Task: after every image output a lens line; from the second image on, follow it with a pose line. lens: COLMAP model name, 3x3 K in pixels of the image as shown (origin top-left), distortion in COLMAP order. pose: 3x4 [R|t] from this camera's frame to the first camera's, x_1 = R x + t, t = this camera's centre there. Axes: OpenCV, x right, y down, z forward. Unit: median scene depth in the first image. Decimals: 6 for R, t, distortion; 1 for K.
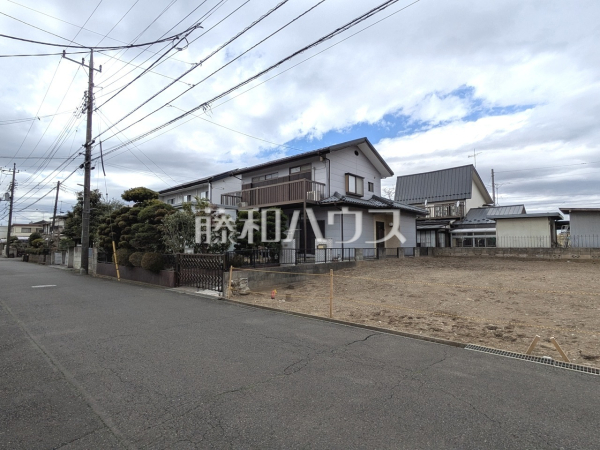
lens RADIAL K [[310.9, 0, 302.0], [0, 310.9, 228.2], [0, 0, 1]] dist [-0.001263, 0.000513]
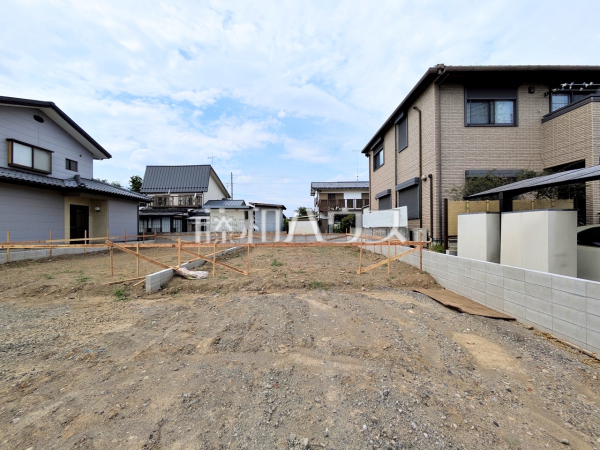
lens RADIAL K [[236.4, 0, 301.2], [0, 236.4, 225.1], [0, 0, 1]] dist [-0.003889, 0.002116]
pose [[0.738785, 0.003926, 0.673930, 0.299530], [-0.029858, 0.999192, 0.026910, -0.001280], [-0.673279, -0.040002, 0.738305, 0.079047]]
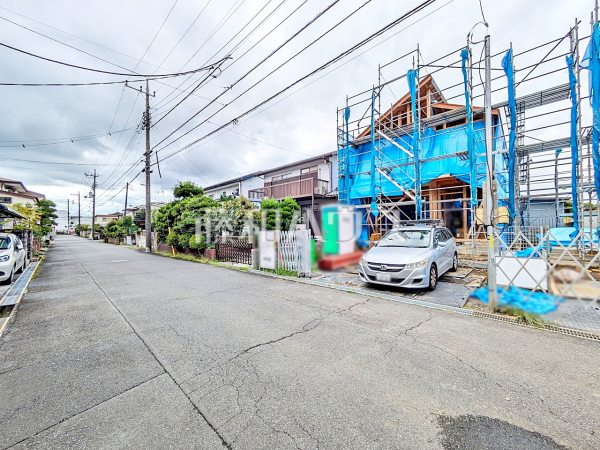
lens RADIAL K [[236.4, 0, 301.3], [0, 236.4, 225.0], [0, 0, 1]] dist [-0.003889, 0.002116]
pose [[0.999363, -0.008691, -0.034624, -0.005902], [0.009999, 0.999236, 0.037794, 0.000749], [0.034269, -0.038116, 0.998686, 0.011136]]
